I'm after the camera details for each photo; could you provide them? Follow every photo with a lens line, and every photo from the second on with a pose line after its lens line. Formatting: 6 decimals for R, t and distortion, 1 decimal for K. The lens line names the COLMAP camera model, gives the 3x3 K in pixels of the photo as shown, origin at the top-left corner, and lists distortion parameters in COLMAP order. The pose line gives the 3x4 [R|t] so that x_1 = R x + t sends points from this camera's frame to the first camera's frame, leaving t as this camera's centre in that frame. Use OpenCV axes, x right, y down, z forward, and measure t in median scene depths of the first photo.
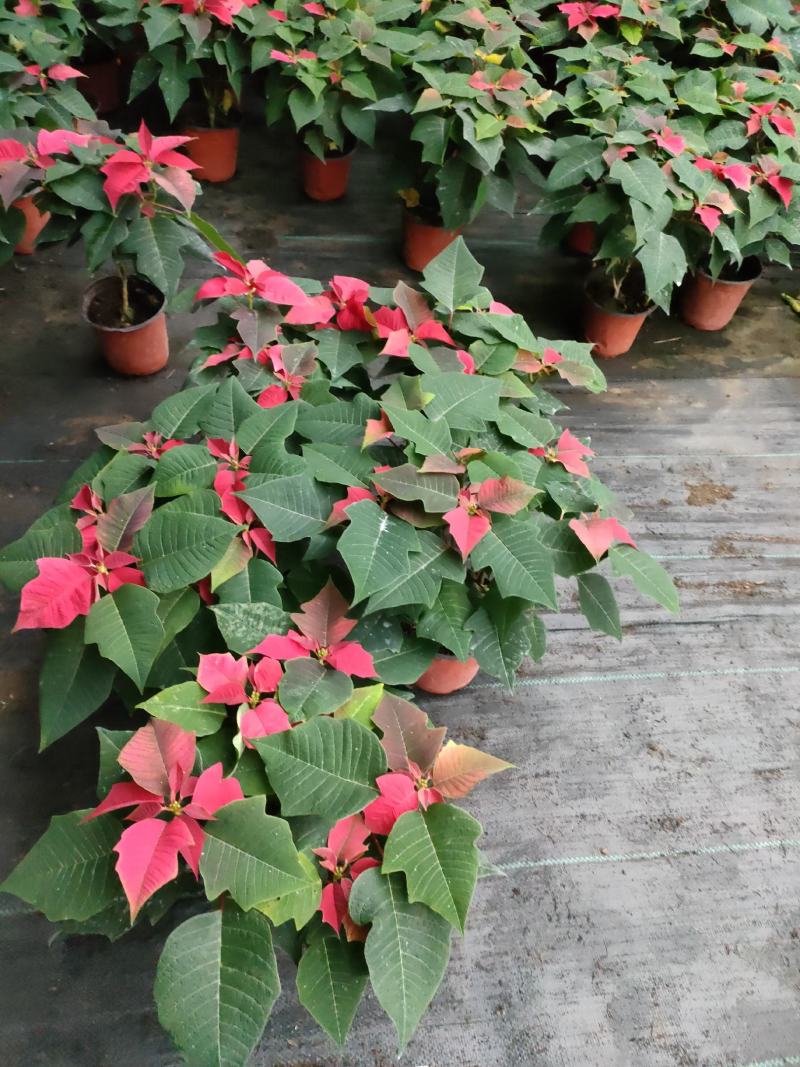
lens RADIAL K [[953.3, 0, 400.0], [0, 953.3, 533.5], [0, 0, 1]] dist [-0.031119, 0.016347]
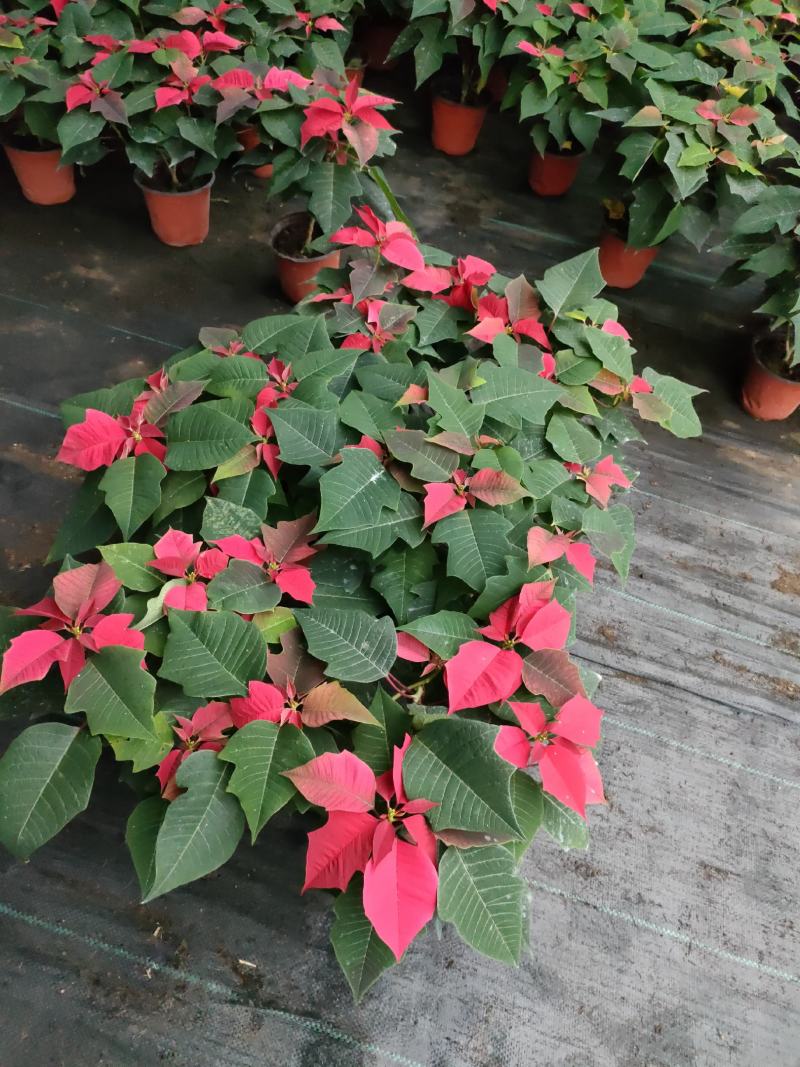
lens RADIAL K [[953.3, 0, 400.0], [0, 953.3, 533.5], [0, 0, 1]] dist [-0.031119, 0.016347]
pose [[0.902258, 0.327294, -0.280730, 0.261298], [-0.326903, 0.943754, 0.049636, -0.009137], [0.281185, 0.046986, 0.958503, -0.010091]]
